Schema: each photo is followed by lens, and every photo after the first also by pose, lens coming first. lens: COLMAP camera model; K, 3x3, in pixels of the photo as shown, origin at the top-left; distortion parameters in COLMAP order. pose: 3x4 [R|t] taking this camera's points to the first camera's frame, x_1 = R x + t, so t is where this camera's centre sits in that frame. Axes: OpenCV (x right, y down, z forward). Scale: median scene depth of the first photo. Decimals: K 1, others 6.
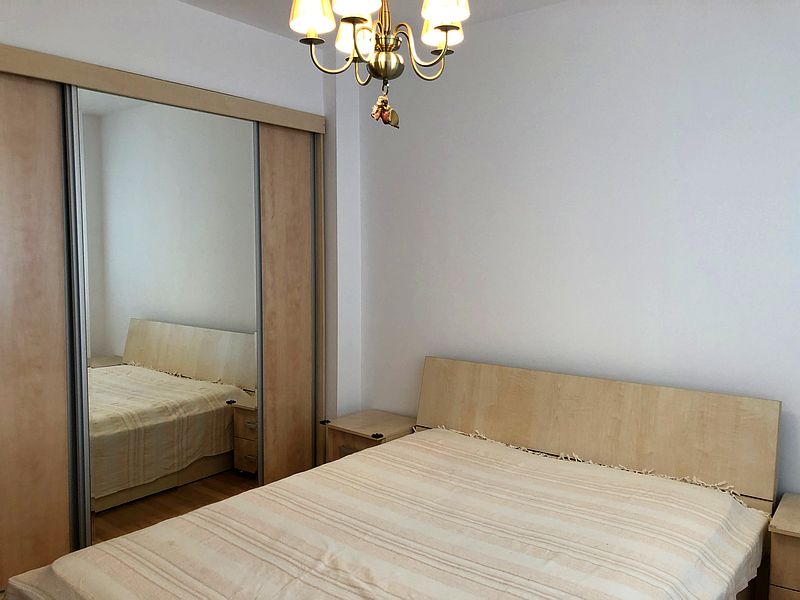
lens RADIAL K [[653.9, 0, 405.6], [0, 653.9, 301.7], [0, 0, 1]] dist [0.024522, -0.015772]
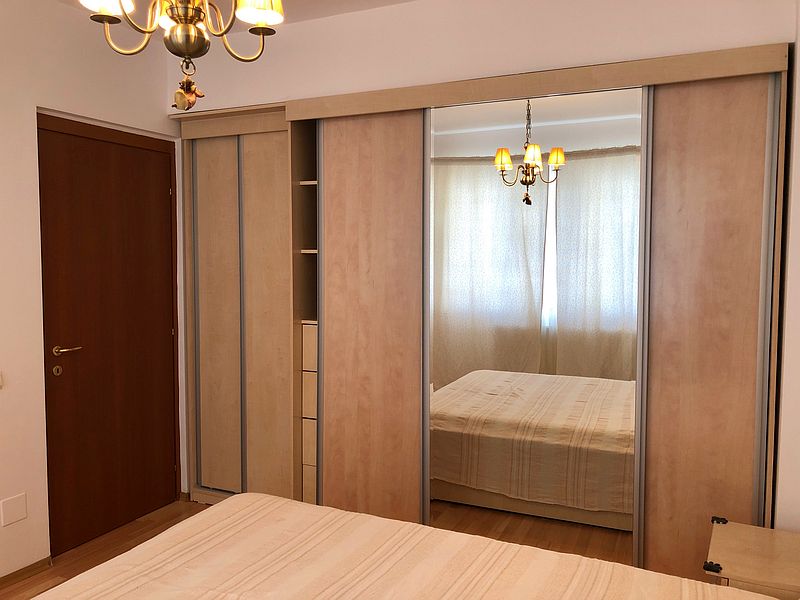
lens RADIAL K [[653.9, 0, 405.3], [0, 653.9, 297.2], [0, 0, 1]] dist [0.024522, -0.015772]
pose [[0.232429, 0.062415, -0.970609, 0.477319], [-0.080298, 0.995763, 0.044804, -0.046063], [0.969293, 0.067524, 0.236457, 0.592214]]
